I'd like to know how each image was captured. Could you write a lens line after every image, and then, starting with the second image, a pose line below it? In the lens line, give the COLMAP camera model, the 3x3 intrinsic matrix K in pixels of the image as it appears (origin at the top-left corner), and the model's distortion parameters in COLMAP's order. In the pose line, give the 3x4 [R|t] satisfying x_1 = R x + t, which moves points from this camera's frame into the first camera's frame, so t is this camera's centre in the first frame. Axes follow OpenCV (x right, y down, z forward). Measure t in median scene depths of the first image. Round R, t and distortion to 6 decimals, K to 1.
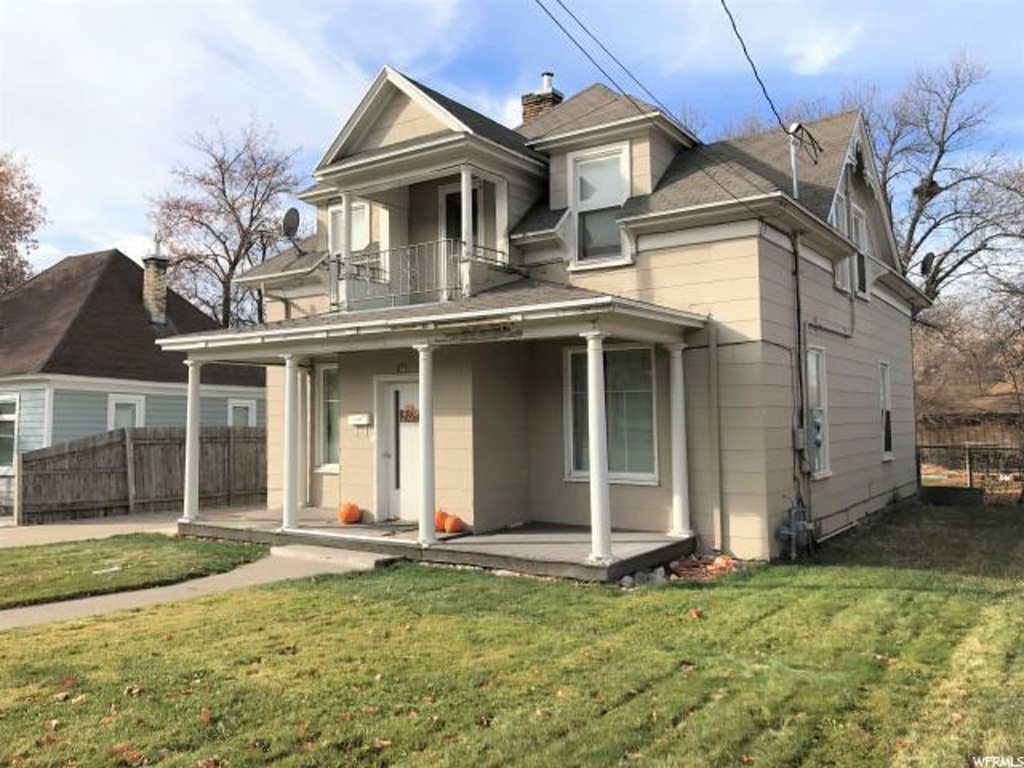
lens RADIAL K [[830.1, 0, 507.1], [0, 830.1, 380.0], [0, 0, 1]] dist [0.039859, -0.060508]
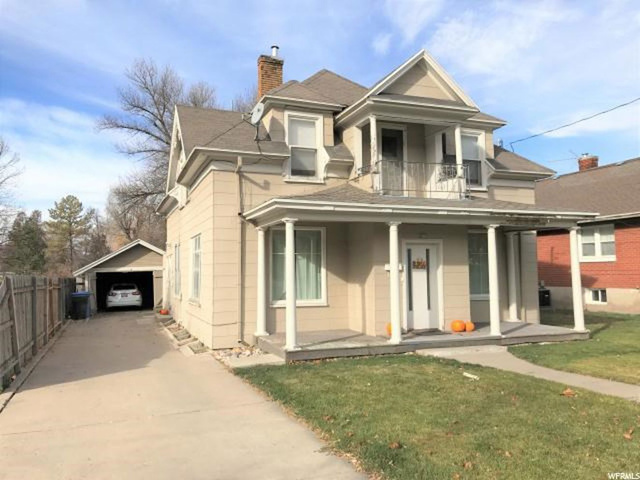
lens RADIAL K [[518.8, 0, 316.9], [0, 518.8, 237.5], [0, 0, 1]] dist [0.039859, -0.060508]
pose [[0.575605, 0.049749, 0.816213, -1.053305], [-0.036962, 0.998710, -0.034806, 0.032336], [-0.816892, -0.010135, 0.576702, 0.566637]]
